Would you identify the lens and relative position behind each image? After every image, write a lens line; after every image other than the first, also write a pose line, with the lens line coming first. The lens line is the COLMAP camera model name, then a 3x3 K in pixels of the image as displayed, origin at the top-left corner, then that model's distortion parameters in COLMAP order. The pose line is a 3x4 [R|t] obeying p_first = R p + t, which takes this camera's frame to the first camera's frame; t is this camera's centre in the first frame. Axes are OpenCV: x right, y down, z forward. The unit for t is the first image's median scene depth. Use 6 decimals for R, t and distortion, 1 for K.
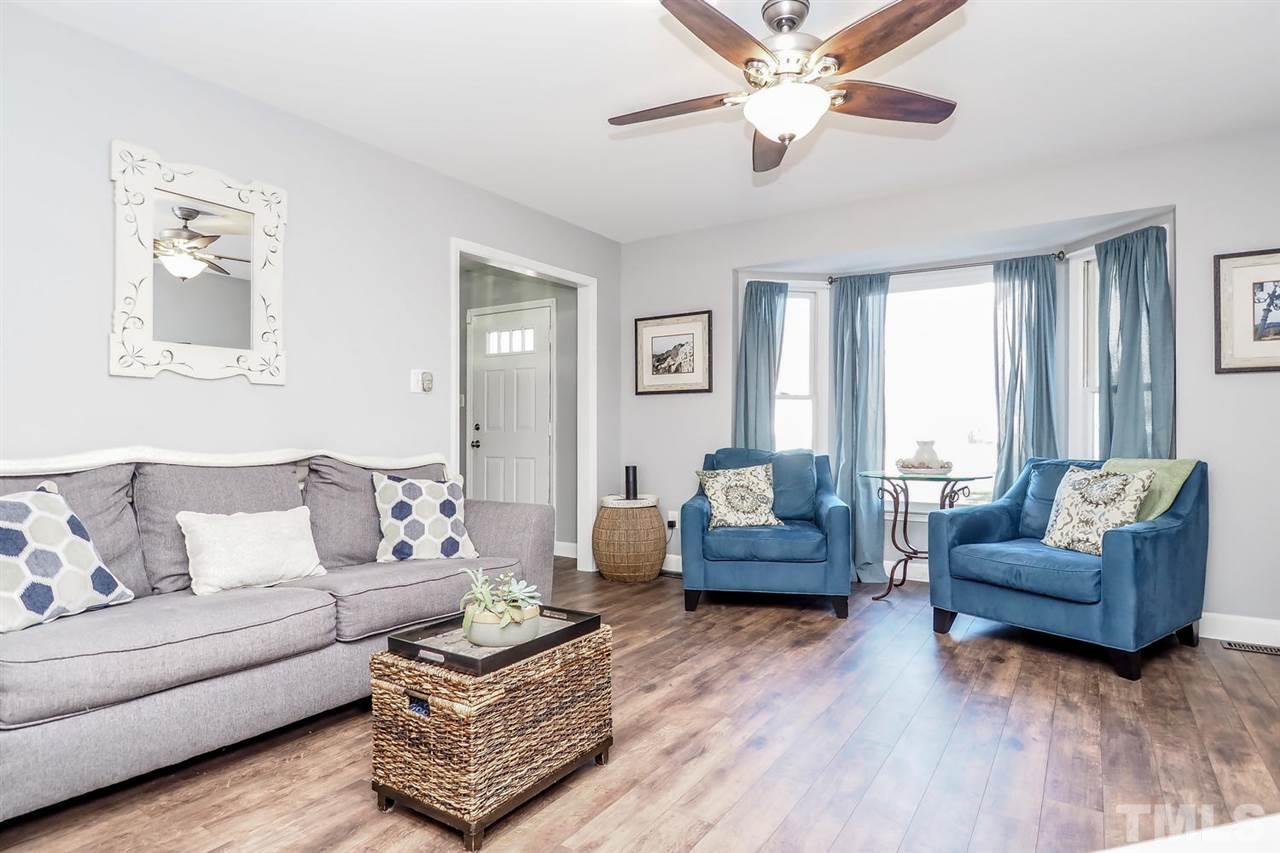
lens RADIAL K [[686.8, 0, 640.2], [0, 686.8, 436.6], [0, 0, 1]] dist [-0.006500, -0.000264]
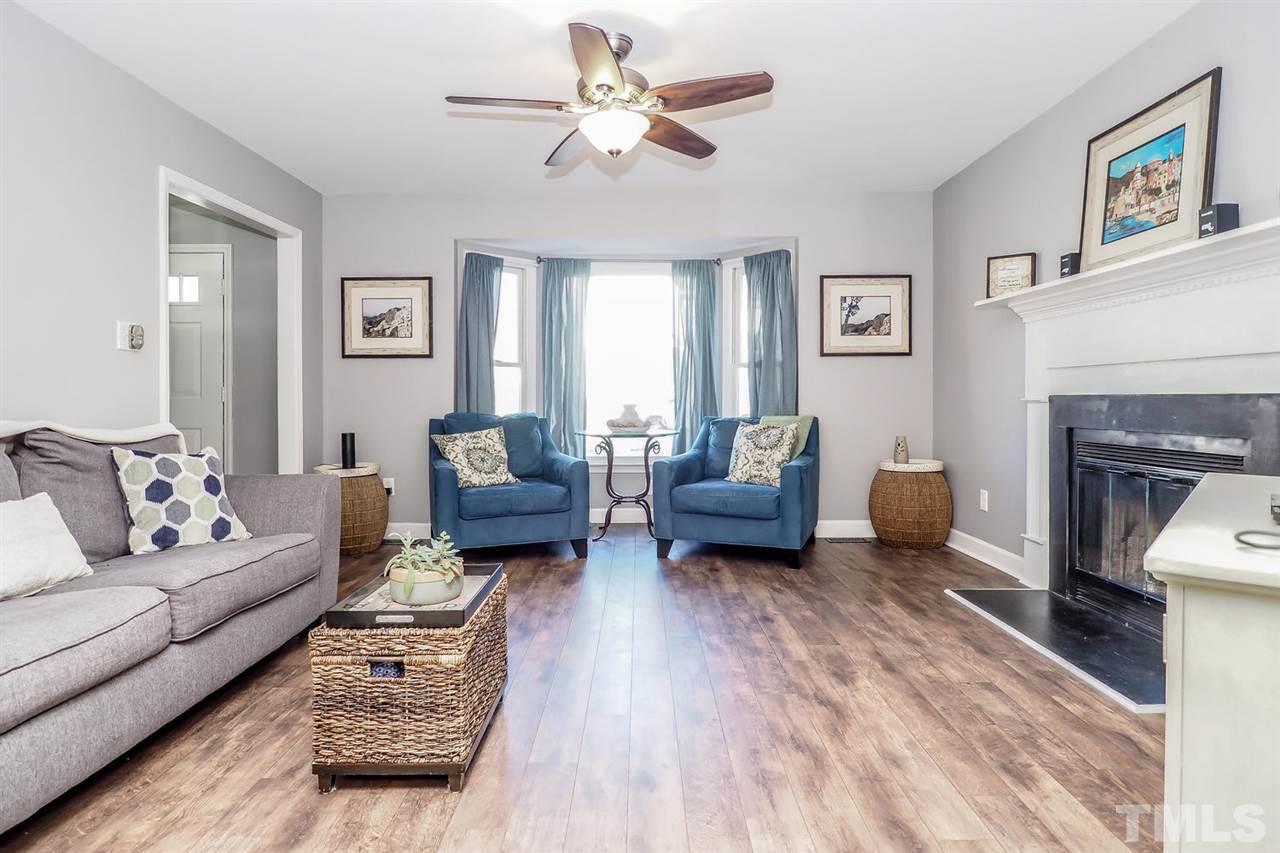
lens RADIAL K [[686.8, 0, 637.0], [0, 686.8, 405.8], [0, 0, 1]] dist [-0.006500, -0.000264]
pose [[0.840648, -0.009171, 0.541504, -0.261161], [0.005762, 0.999951, 0.007991, -0.000353], [-0.541551, -0.003597, 0.840660, -0.020229]]
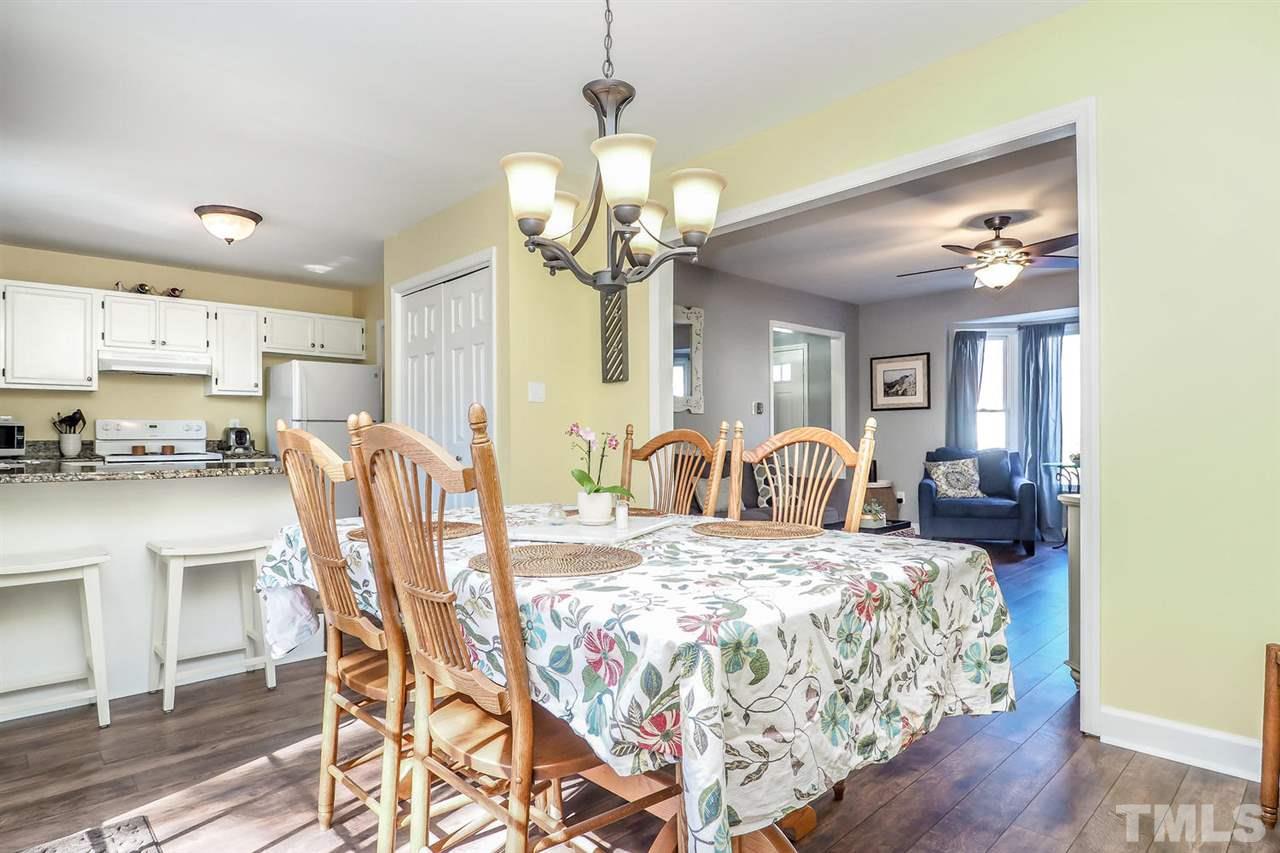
lens RADIAL K [[686.8, 0, 645.2], [0, 686.8, 442.5], [0, 0, 1]] dist [-0.006500, -0.000264]
pose [[0.975641, -0.008192, -0.219218, -0.225353], [0.008723, 0.999961, 0.001457, -0.001562], [0.219198, -0.003333, 0.975675, -0.739344]]
